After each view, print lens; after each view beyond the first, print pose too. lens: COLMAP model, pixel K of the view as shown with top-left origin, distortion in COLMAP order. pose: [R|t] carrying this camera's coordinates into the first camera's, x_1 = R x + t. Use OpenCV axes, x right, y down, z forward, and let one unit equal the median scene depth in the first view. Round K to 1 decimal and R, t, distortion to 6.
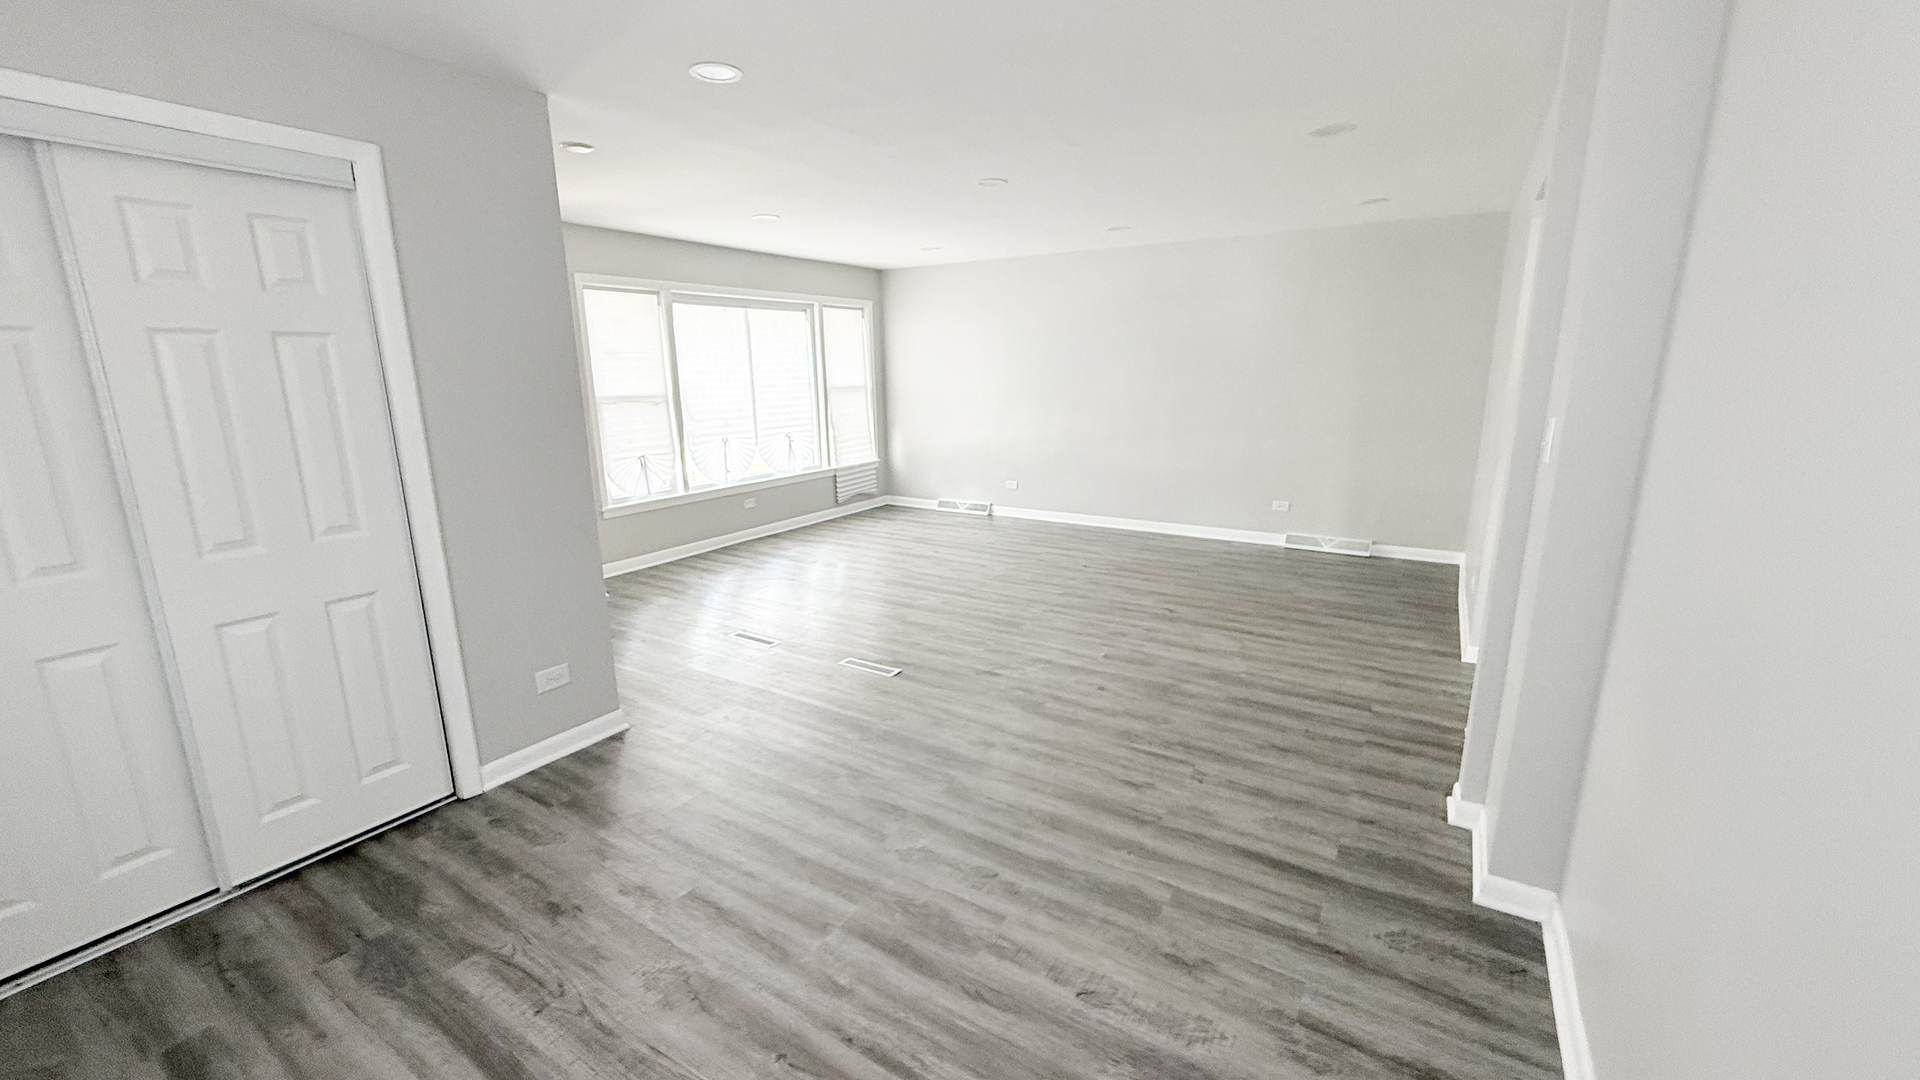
lens RADIAL K [[767.1, 0, 955.8], [0, 767.1, 540.3], [0, 0, 1]] dist [-0.000417, -0.000229]
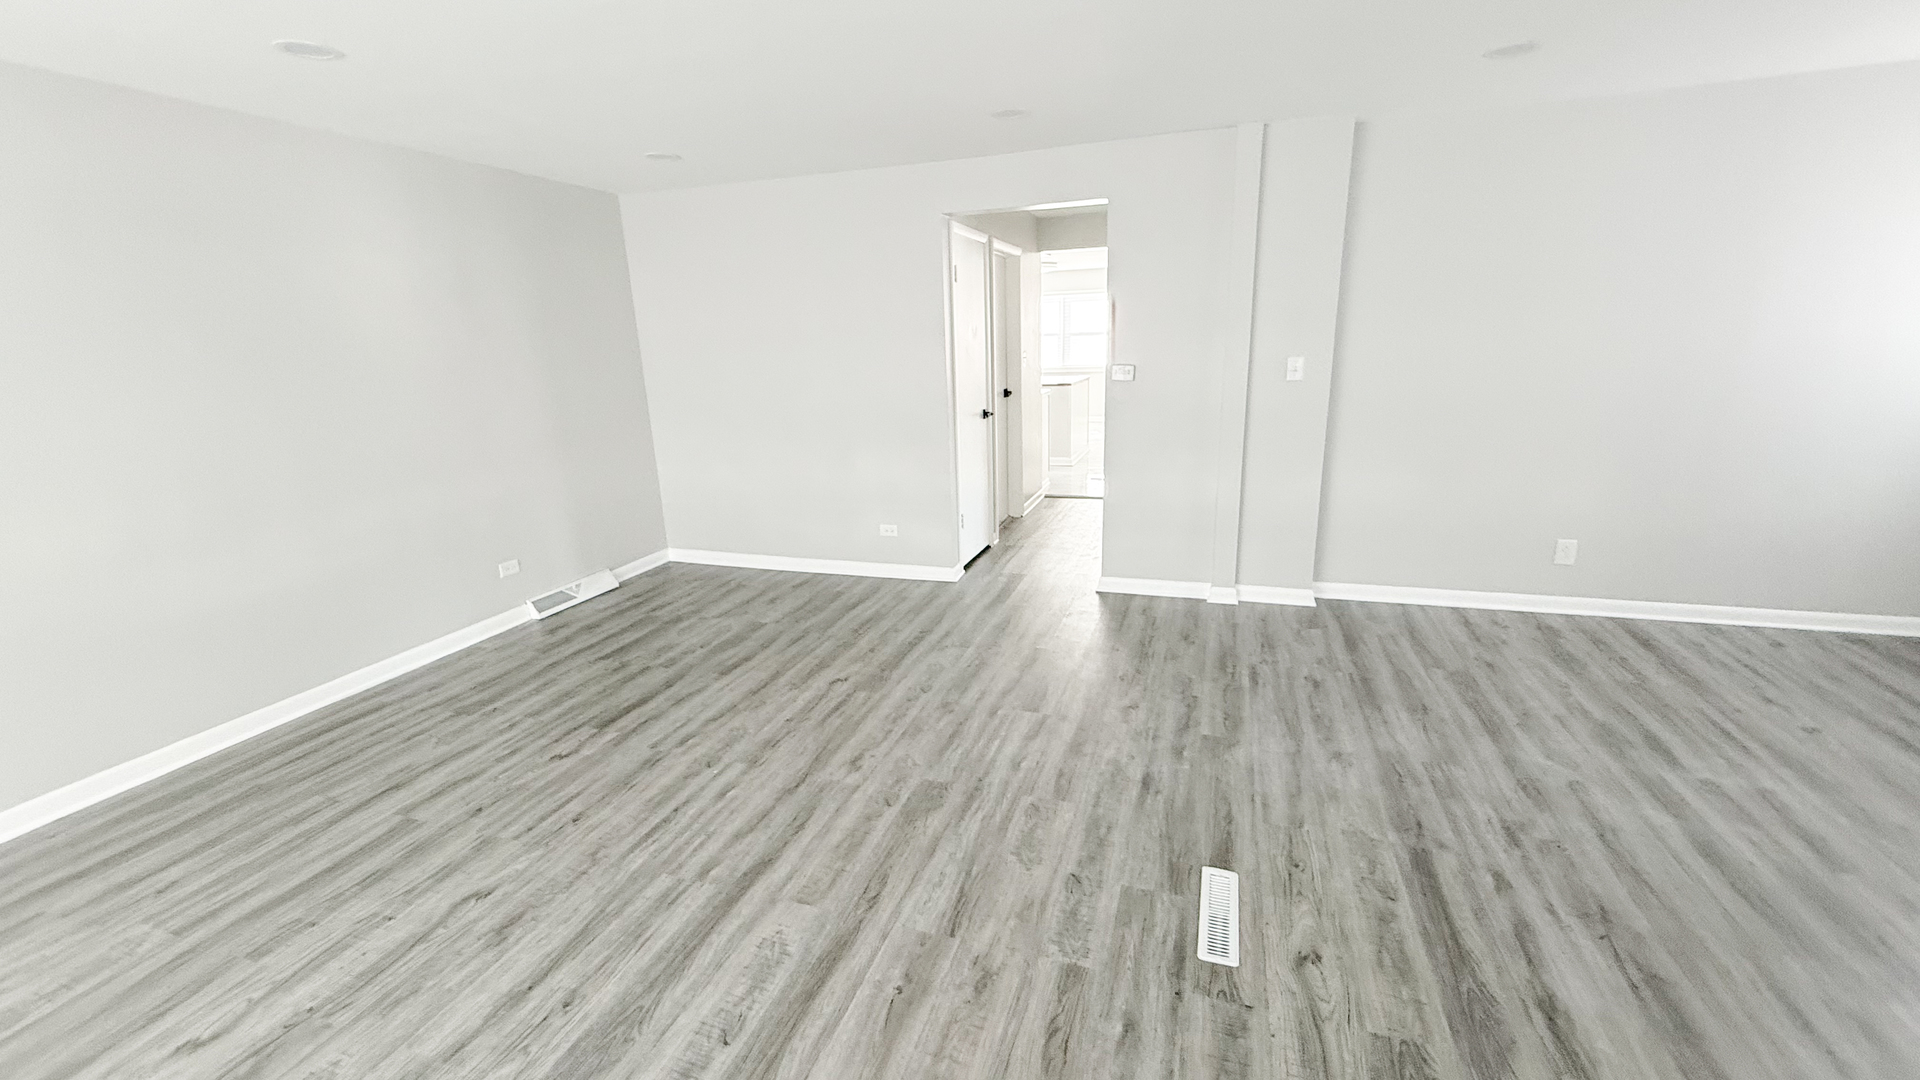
lens RADIAL K [[767.1, 0, 955.8], [0, 767.1, 540.3], [0, 0, 1]] dist [-0.000417, -0.000229]
pose [[-0.238833, -0.230621, 0.943278, -0.384277], [0.252499, 0.923226, 0.289650, -0.203407], [-0.937658, 0.307355, -0.162265, 0.896622]]
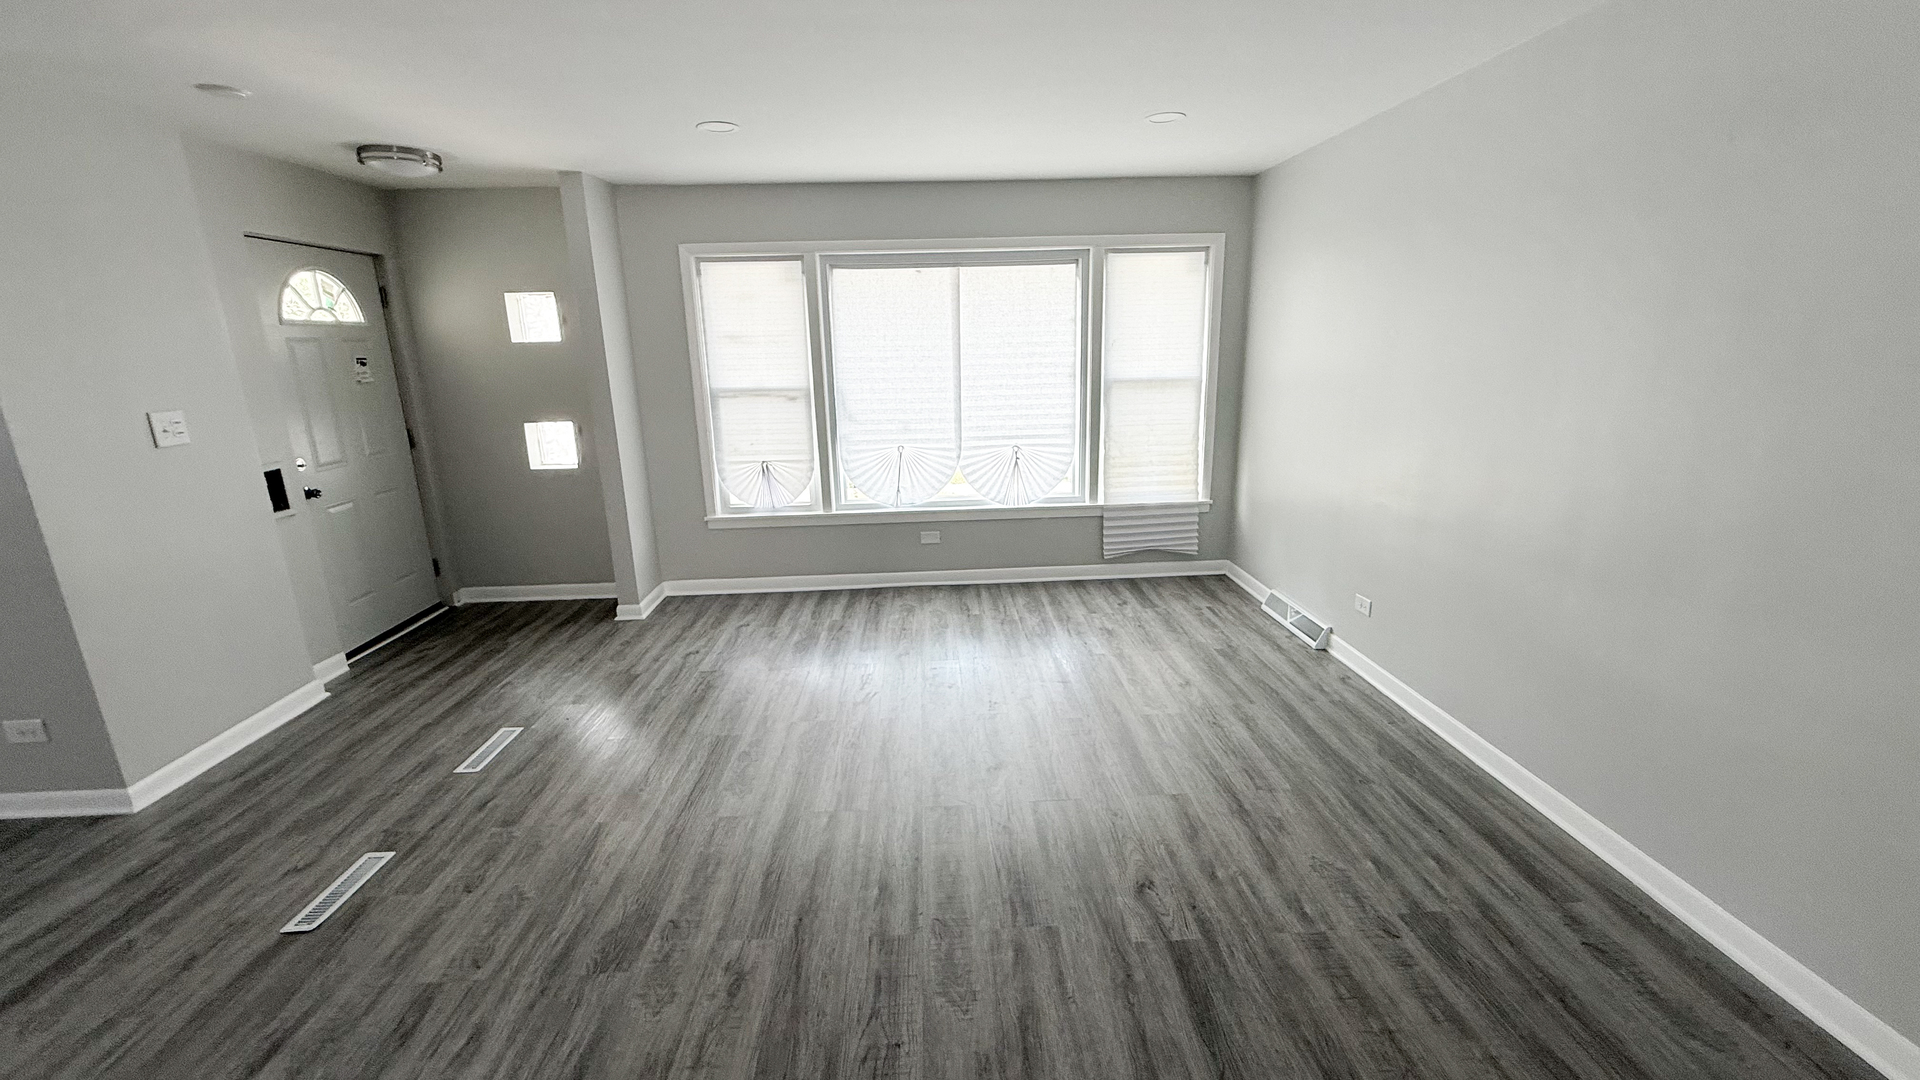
lens RADIAL K [[765.0, 0, 955.0], [0, 765.0, 541.7], [0, 0, 1]] dist [-0.000356, 0.000208]
pose [[0.573397, 0.207246, -0.792632, 0.435321], [-0.167929, 0.976665, 0.133883, -0.194356], [0.801883, 0.056338, 0.594819, 0.773042]]
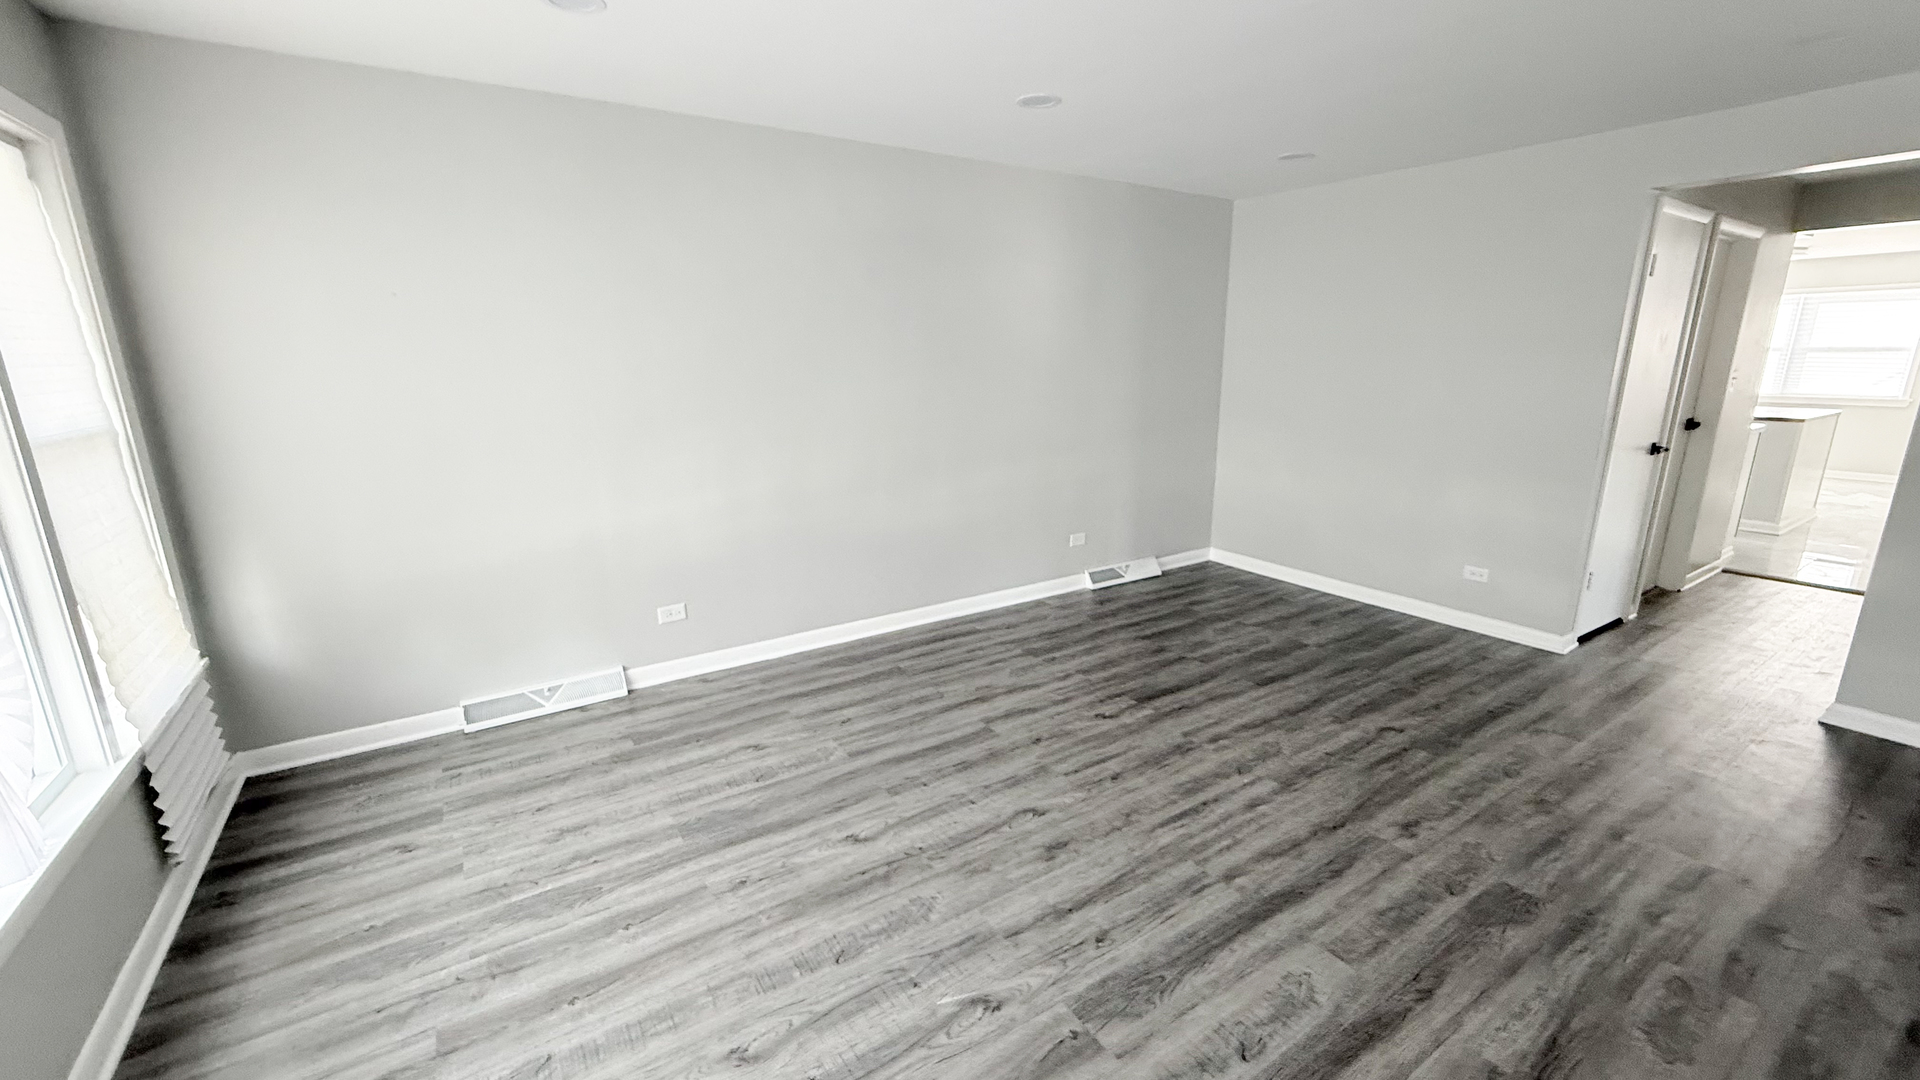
lens RADIAL K [[769.2, 0, 962.3], [0, 769.2, 537.0], [0, 0, 1]] dist [-0.000109, 0.000012]
pose [[0.407427, -0.204055, 0.890149, -0.390065], [0.204631, 0.970332, 0.128775, -0.210858], [-0.890016, 0.129685, 0.437096, 0.938736]]
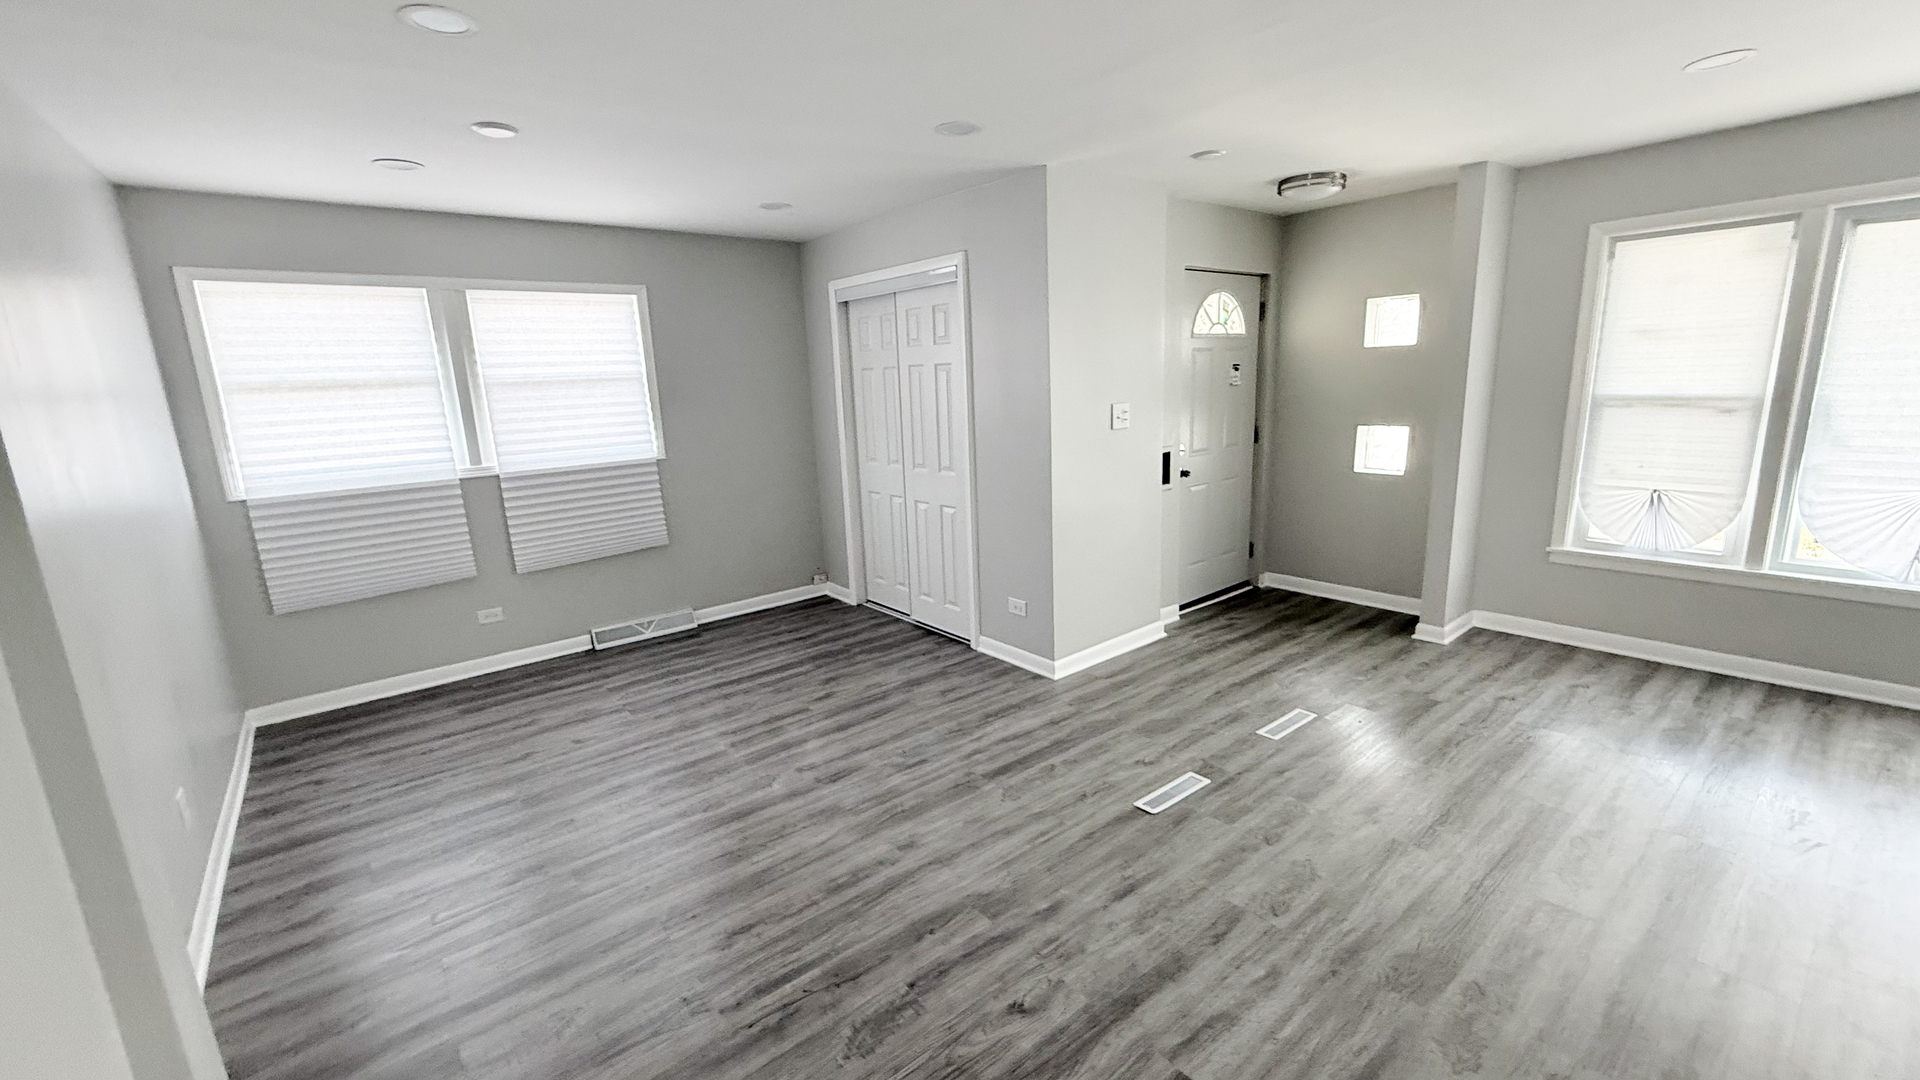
lens RADIAL K [[767.1, 0, 955.8], [0, 767.1, 540.3], [0, 0, 1]] dist [-0.000417, -0.000229]
pose [[-0.317800, 0.223488, -0.921443, 0.434429], [-0.165861, 0.943736, 0.286099, -0.178456], [0.933538, 0.243754, -0.262851, 0.717677]]
